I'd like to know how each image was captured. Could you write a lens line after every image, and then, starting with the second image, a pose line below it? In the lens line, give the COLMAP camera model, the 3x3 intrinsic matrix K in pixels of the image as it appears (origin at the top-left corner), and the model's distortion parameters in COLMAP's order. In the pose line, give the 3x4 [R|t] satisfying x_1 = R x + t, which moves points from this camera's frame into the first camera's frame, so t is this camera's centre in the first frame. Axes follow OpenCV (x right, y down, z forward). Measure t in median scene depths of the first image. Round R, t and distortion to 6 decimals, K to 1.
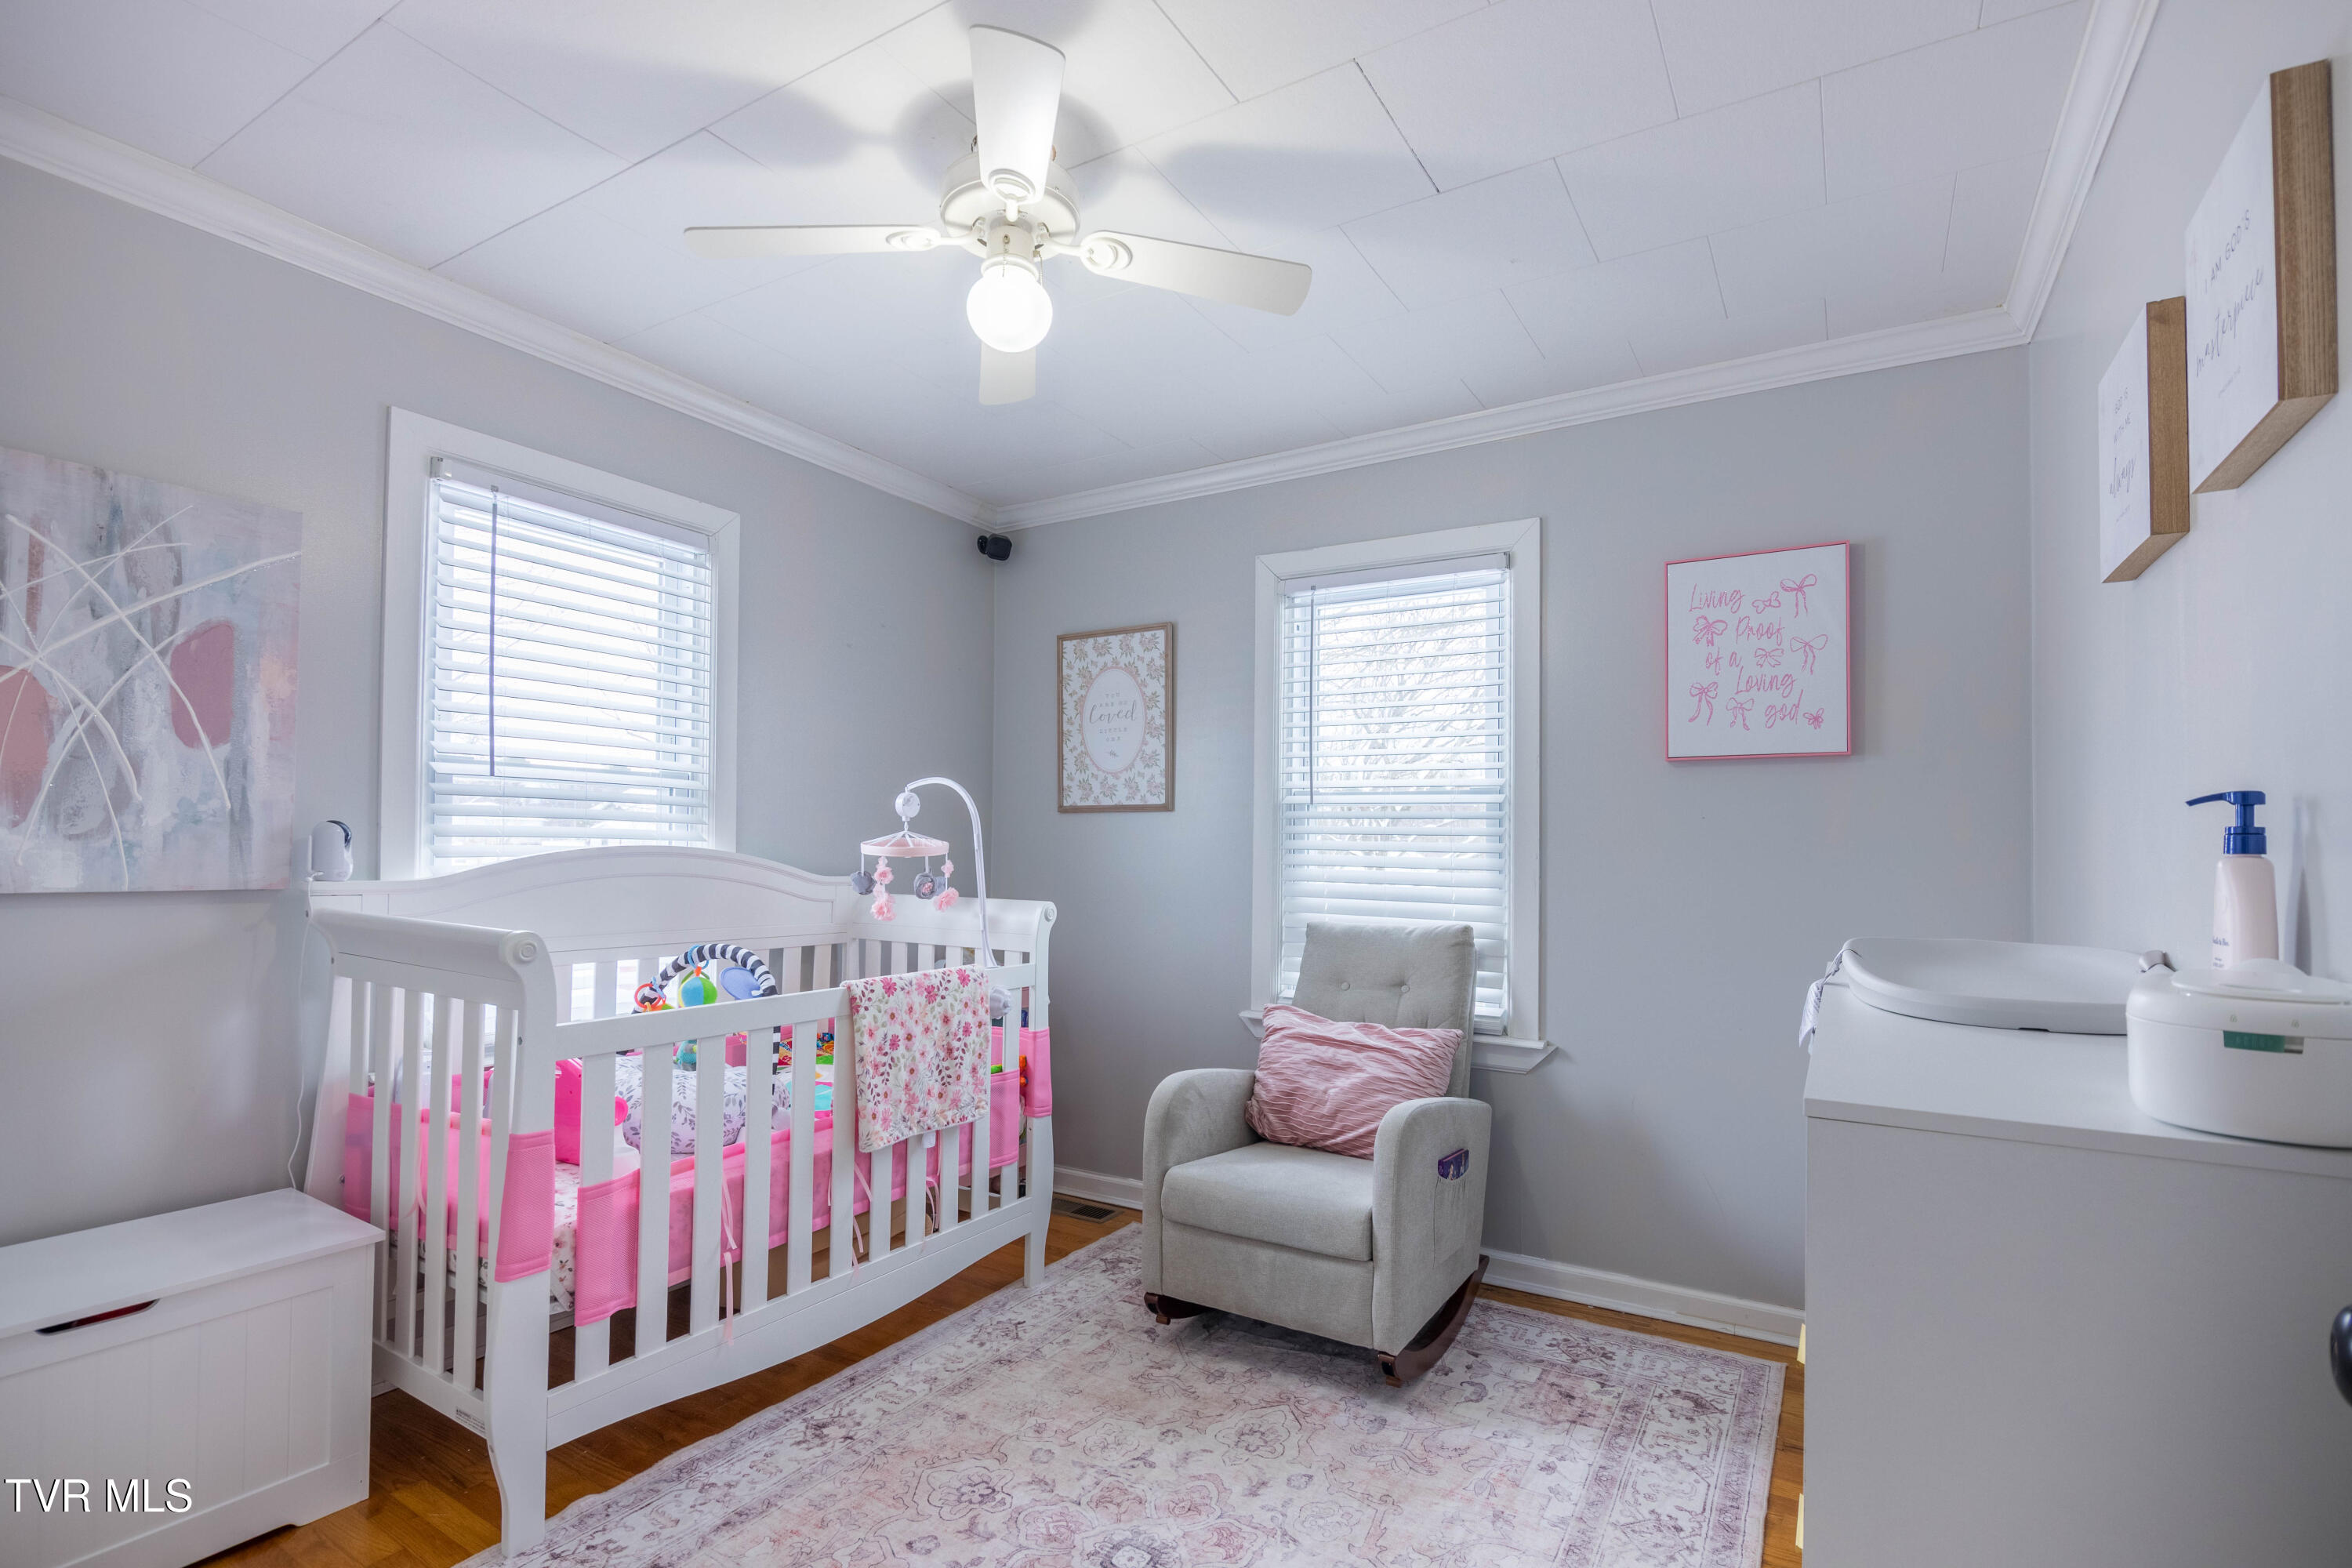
lens RADIAL K [[1100.9, 0, 1185.6], [0, 1100.9, 821.5], [0, 0, 1]] dist [-0.000279, -0.000271]
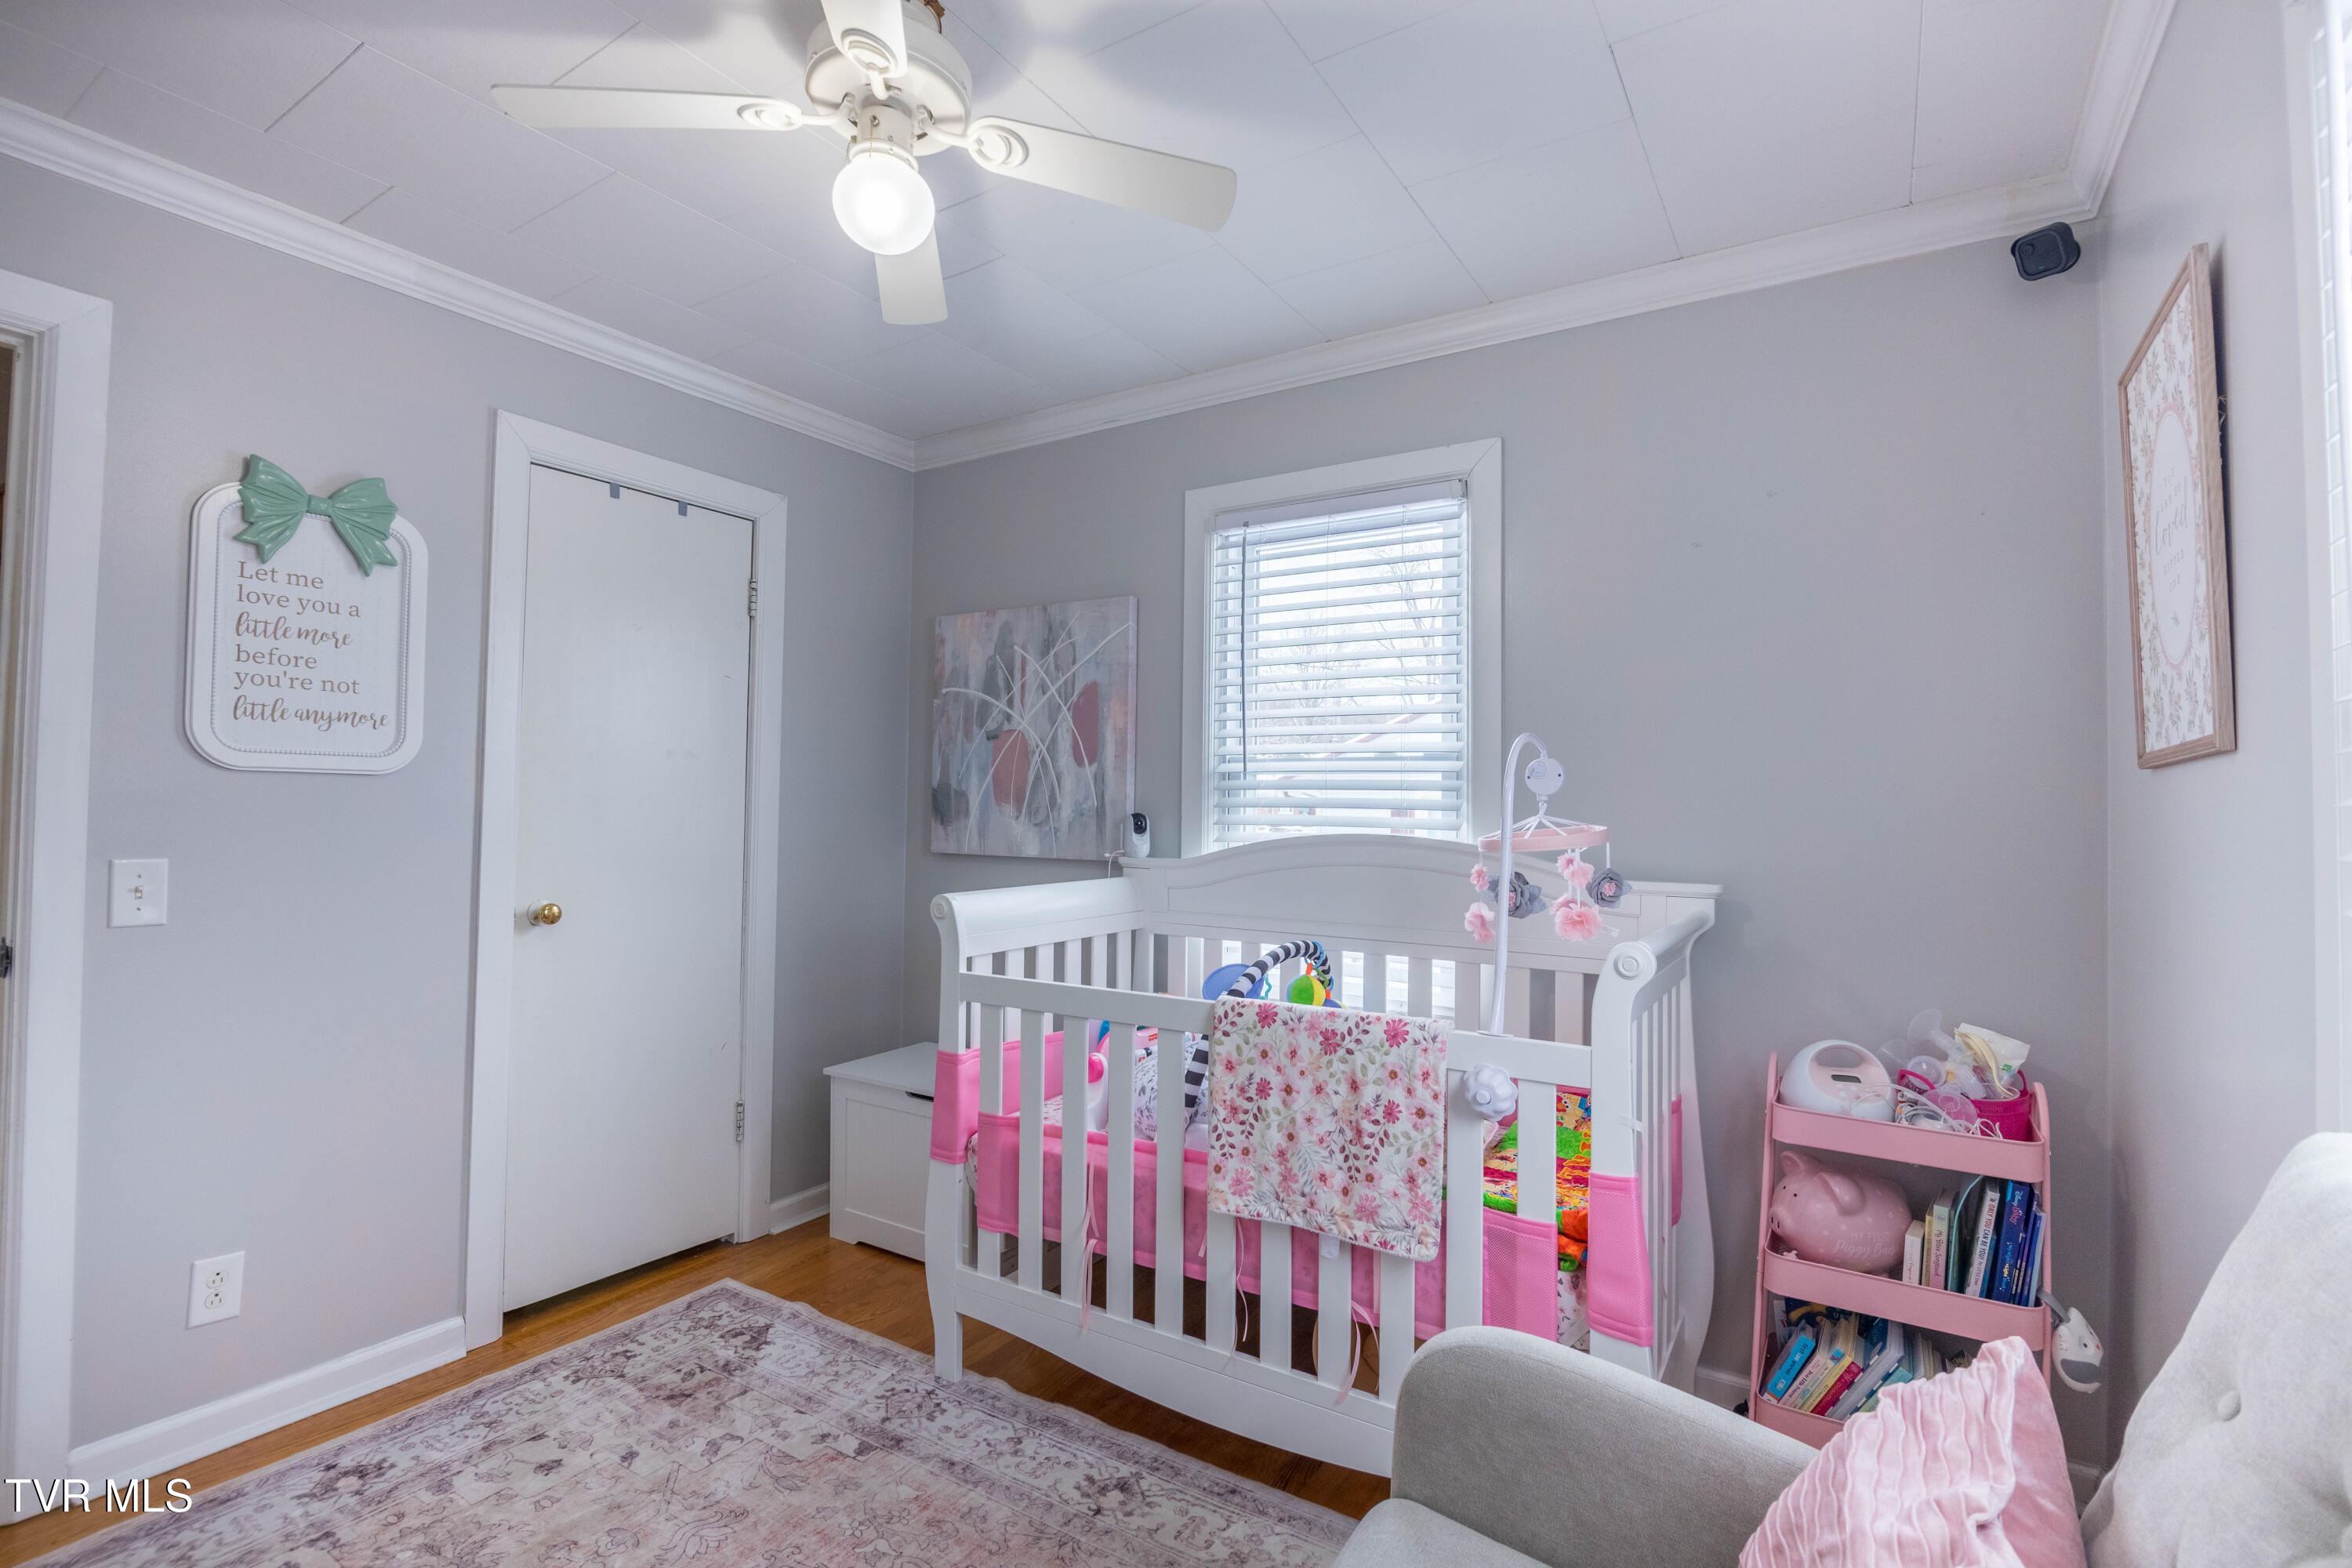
lens RADIAL K [[1094.7, 0, 1178.5], [0, 1094.7, 783.1], [0, 0, 1]] dist [0.001269, -0.000534]
pose [[-0.024650, -0.043074, -0.998768, 0.530068], [0.008754, 0.999024, -0.043301, 0.019353], [0.999658, -0.009811, -0.024249, 0.989774]]
